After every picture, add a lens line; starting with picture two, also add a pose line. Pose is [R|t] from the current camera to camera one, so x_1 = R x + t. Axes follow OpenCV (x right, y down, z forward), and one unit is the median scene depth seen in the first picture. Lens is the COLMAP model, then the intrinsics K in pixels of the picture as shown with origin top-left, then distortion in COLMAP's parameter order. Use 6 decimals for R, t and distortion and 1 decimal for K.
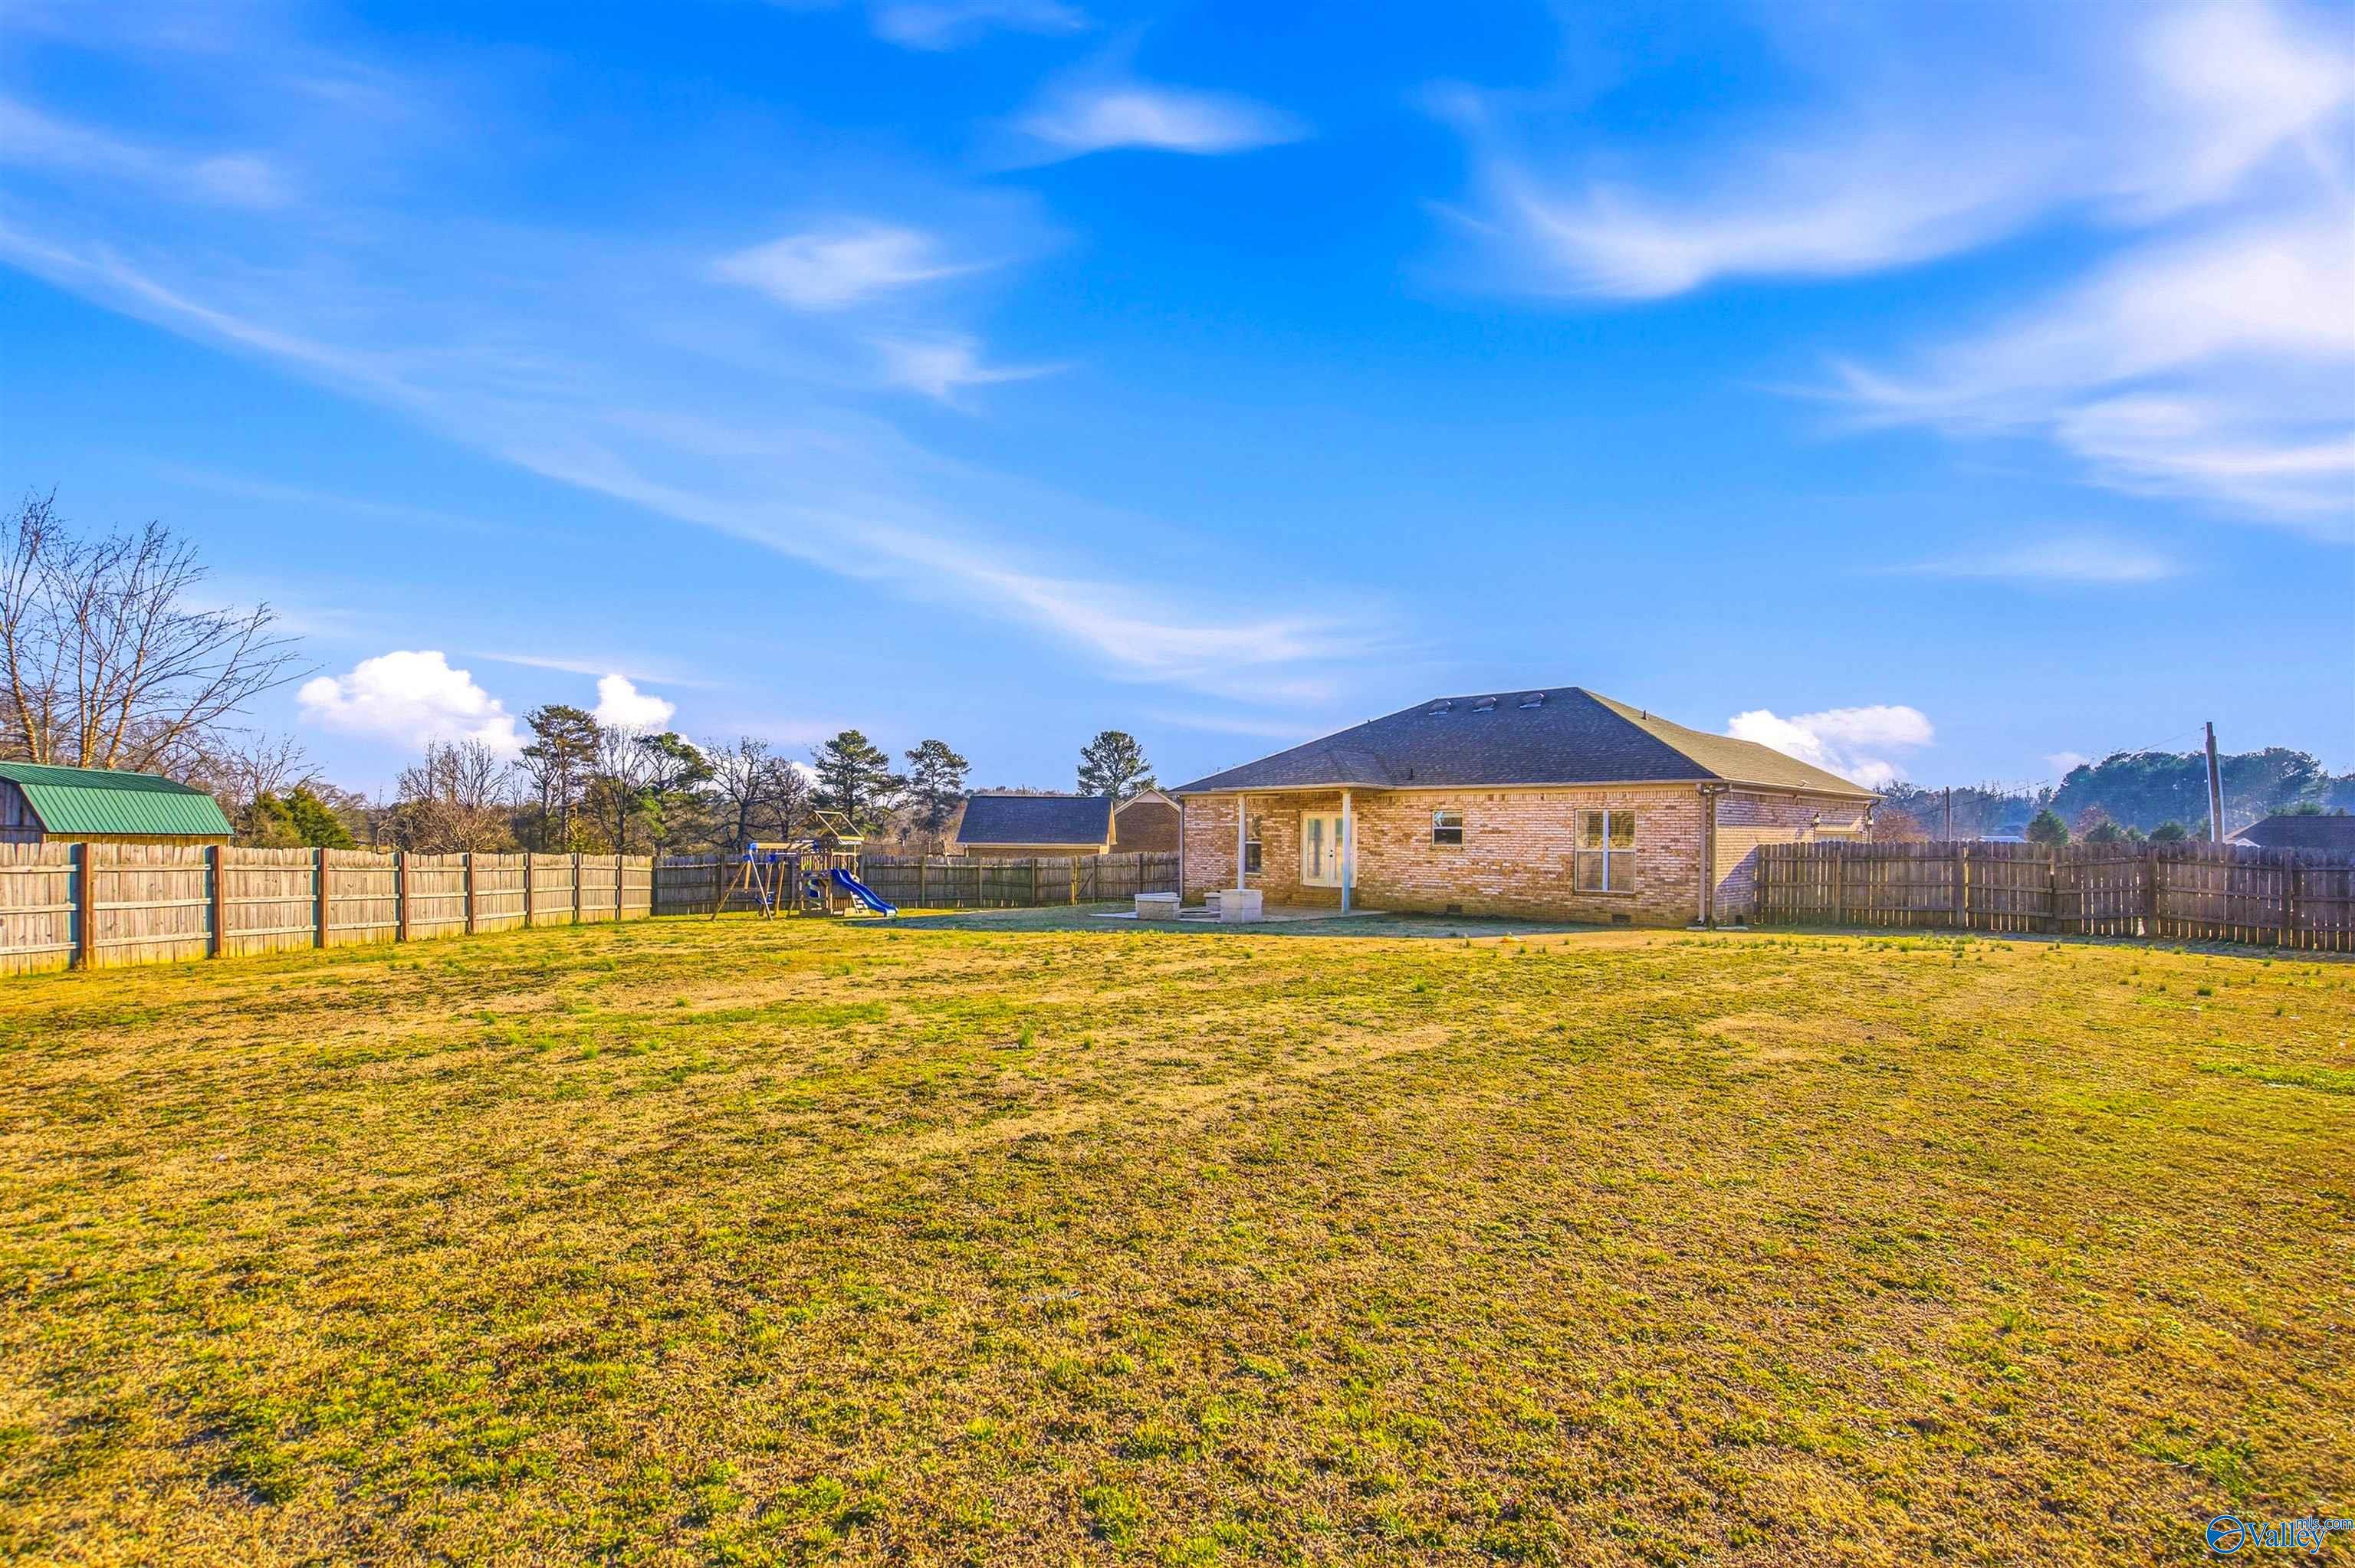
lens RADIAL K [[1093.4, 0, 1177.5], [0, 1093.4, 784.0], [0, 0, 1]] dist [0.005908, 0.000249]
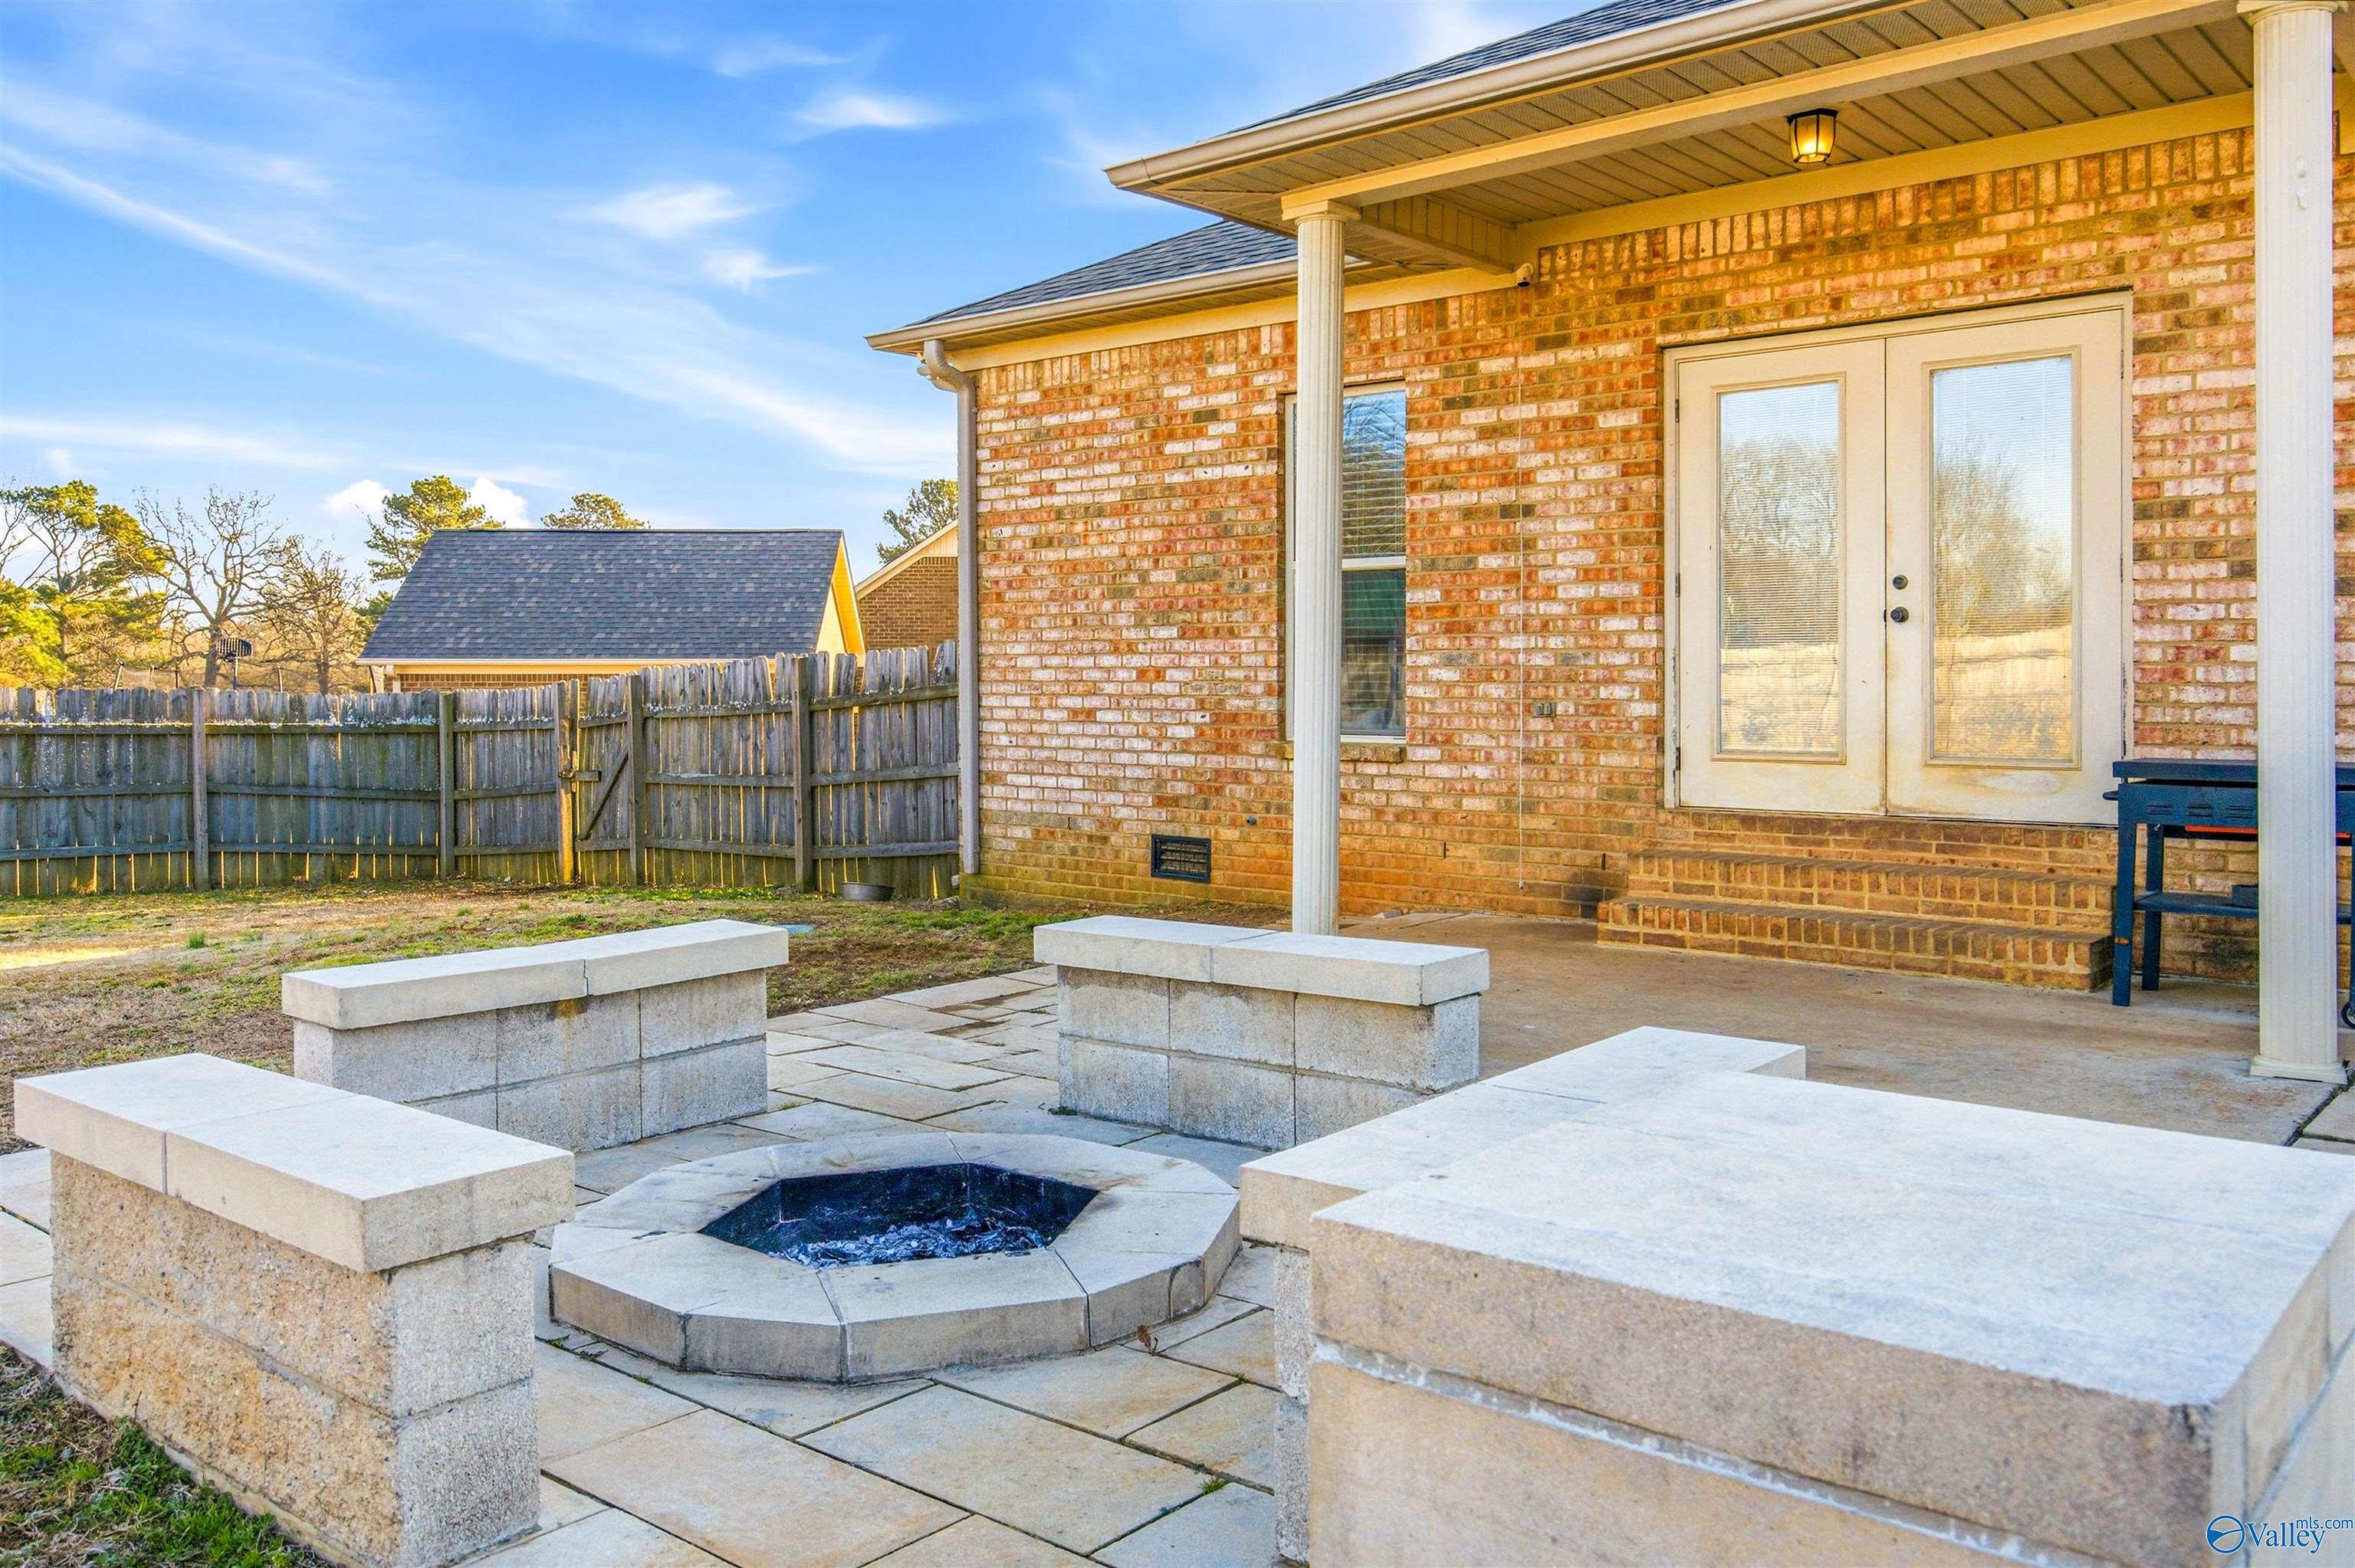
lens RADIAL K [[1855.9, 0, 1177.5], [0, 1855.9, 784.0], [0, 0, 1]] dist [-0.000241, -0.000365]
pose [[0.998341, -0.014762, 0.055654, 0.005806], [0.008863, 0.994454, 0.104794, 0.014056], [-0.056892, -0.104127, 0.992935, 0.171821]]
